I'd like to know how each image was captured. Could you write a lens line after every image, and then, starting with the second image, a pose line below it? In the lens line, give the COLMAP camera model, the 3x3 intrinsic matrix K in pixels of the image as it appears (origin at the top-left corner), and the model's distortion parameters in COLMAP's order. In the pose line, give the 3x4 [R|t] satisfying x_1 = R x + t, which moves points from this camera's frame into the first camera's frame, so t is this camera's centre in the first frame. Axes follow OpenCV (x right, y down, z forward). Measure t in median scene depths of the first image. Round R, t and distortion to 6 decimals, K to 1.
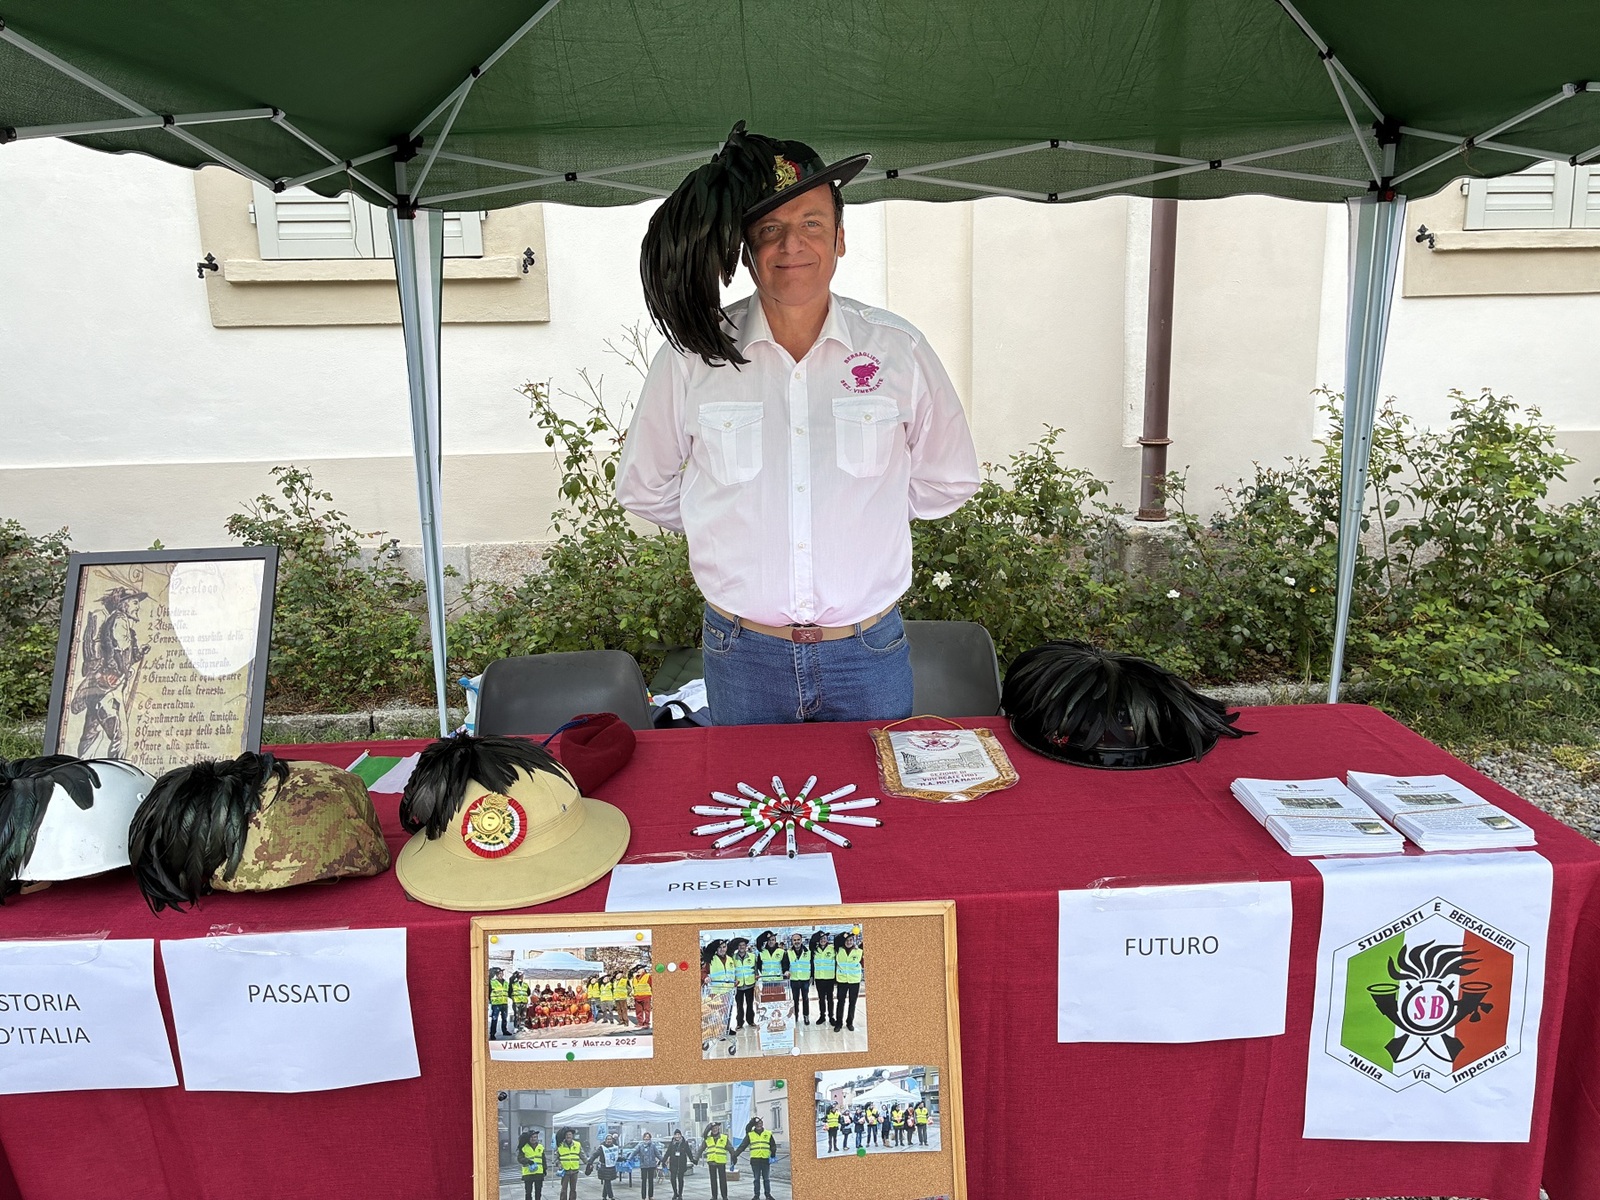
lens RADIAL K [[1226.6, 0, 827.9], [0, 1226.6, 589.0], [0, 0, 1]] dist [0.050380, -0.047283]
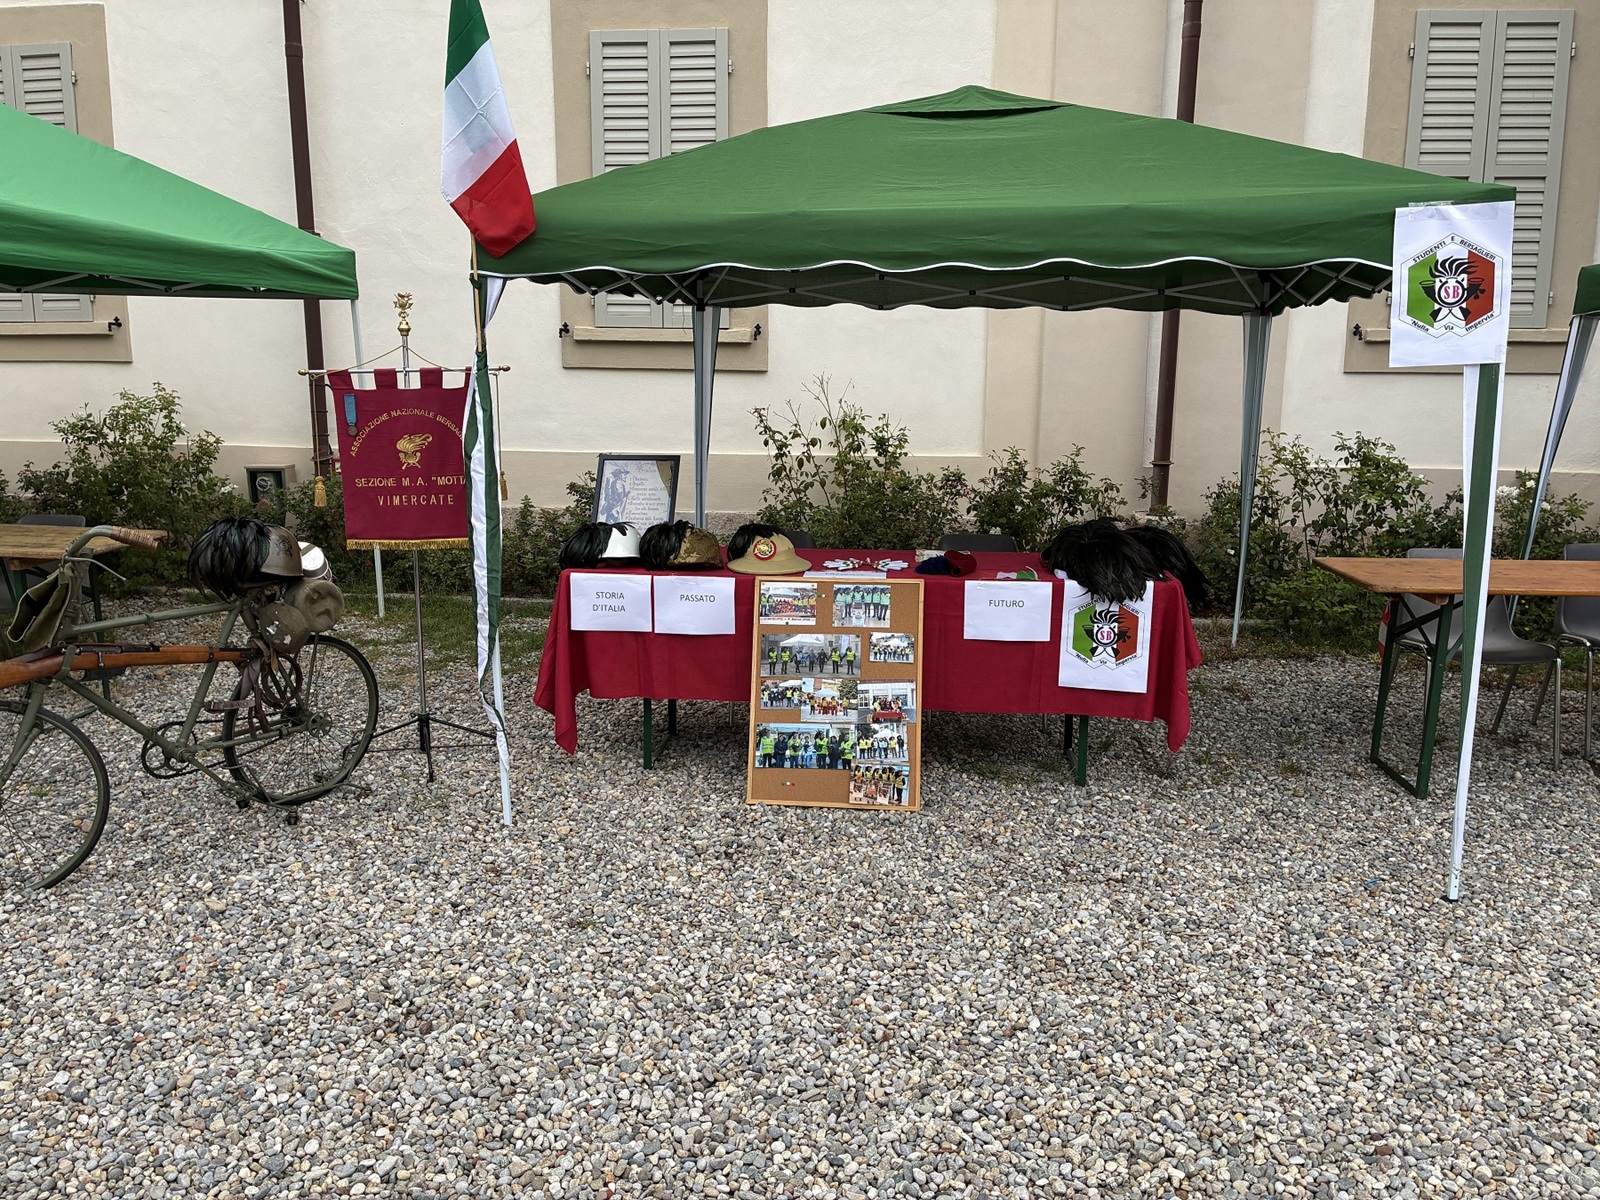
lens RADIAL K [[1226.6, 0, 804.3], [0, 1226.6, 606.2], [0, 0, 1]] dist [0.050380, -0.047283]
pose [[0.986401, 0.059711, -0.153126, 0.246994], [-0.064375, 0.997595, -0.025681, 0.379248], [0.151224, 0.035190, 0.987873, -1.688976]]
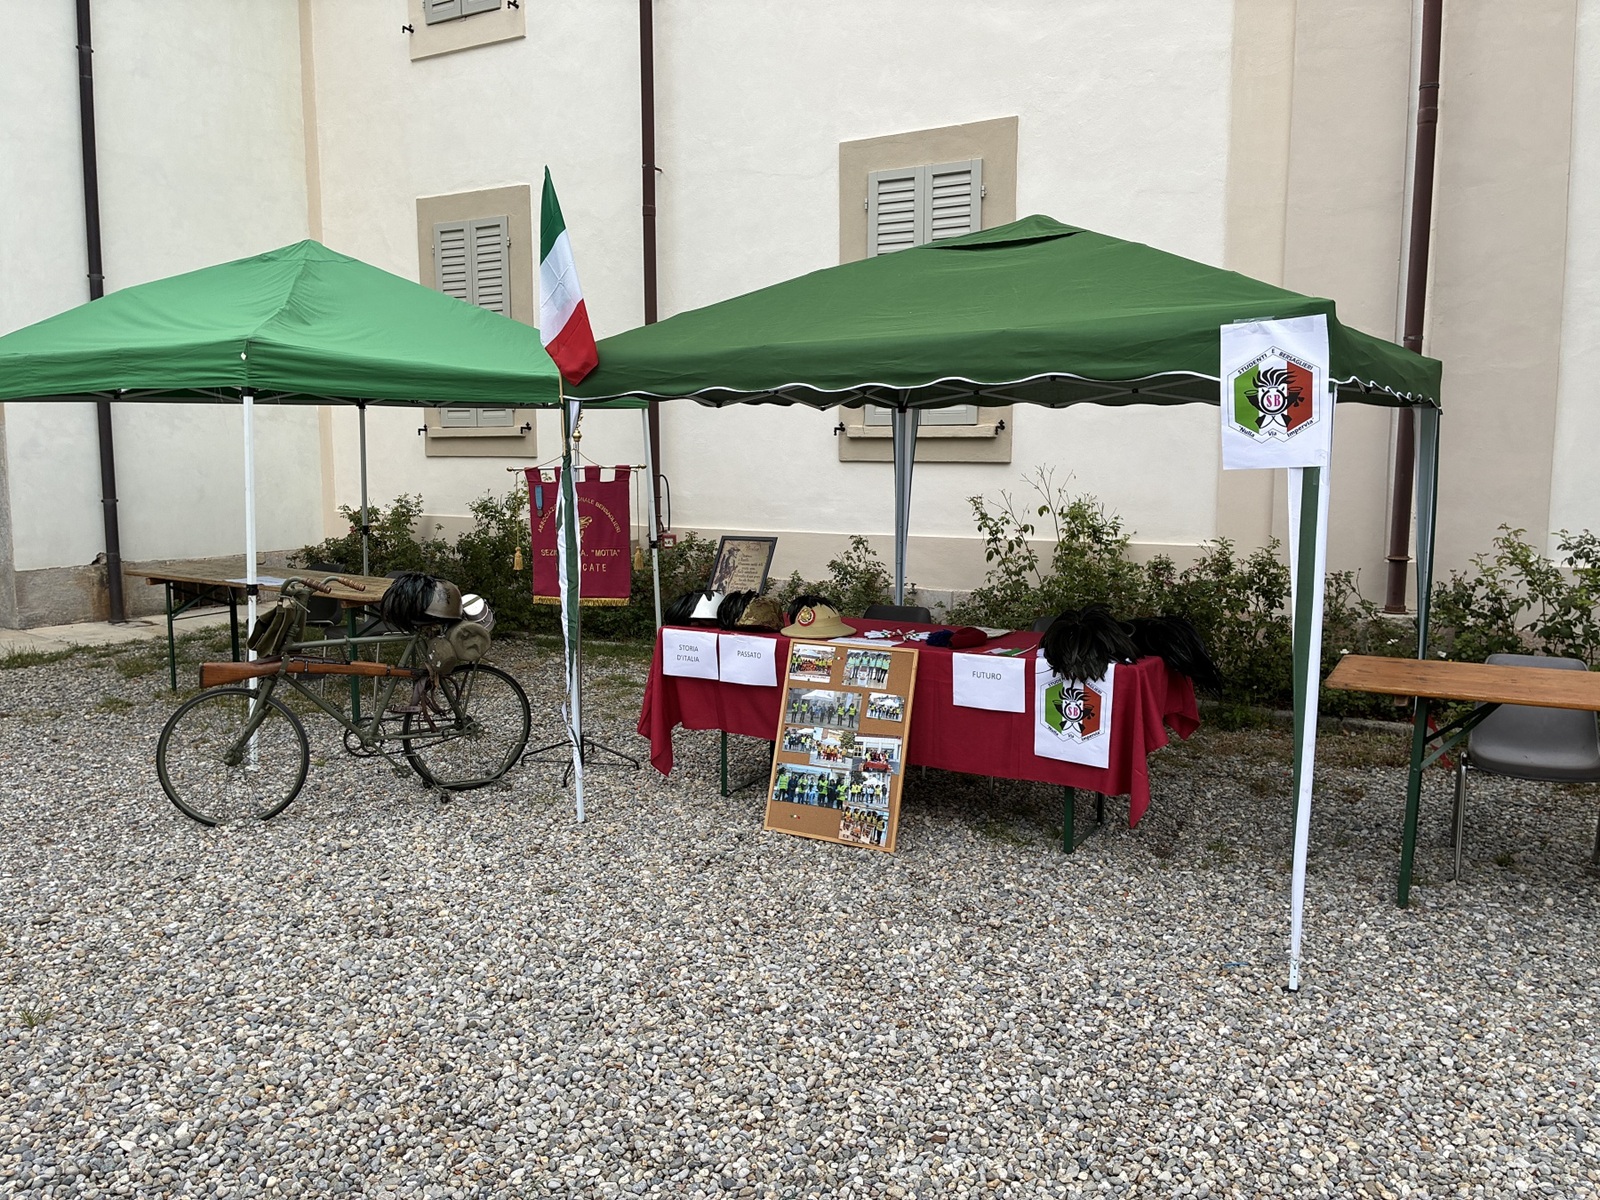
lens RADIAL K [[1226.6, 0, 798.4], [0, 1226.6, 601.2], [0, 0, 1]] dist [0.050380, -0.047283]
pose [[0.839147, 0.090415, -0.536337, 1.441797], [-0.140498, 0.988653, -0.053156, 0.322118], [0.525445, 0.119960, 0.842328, -1.744489]]
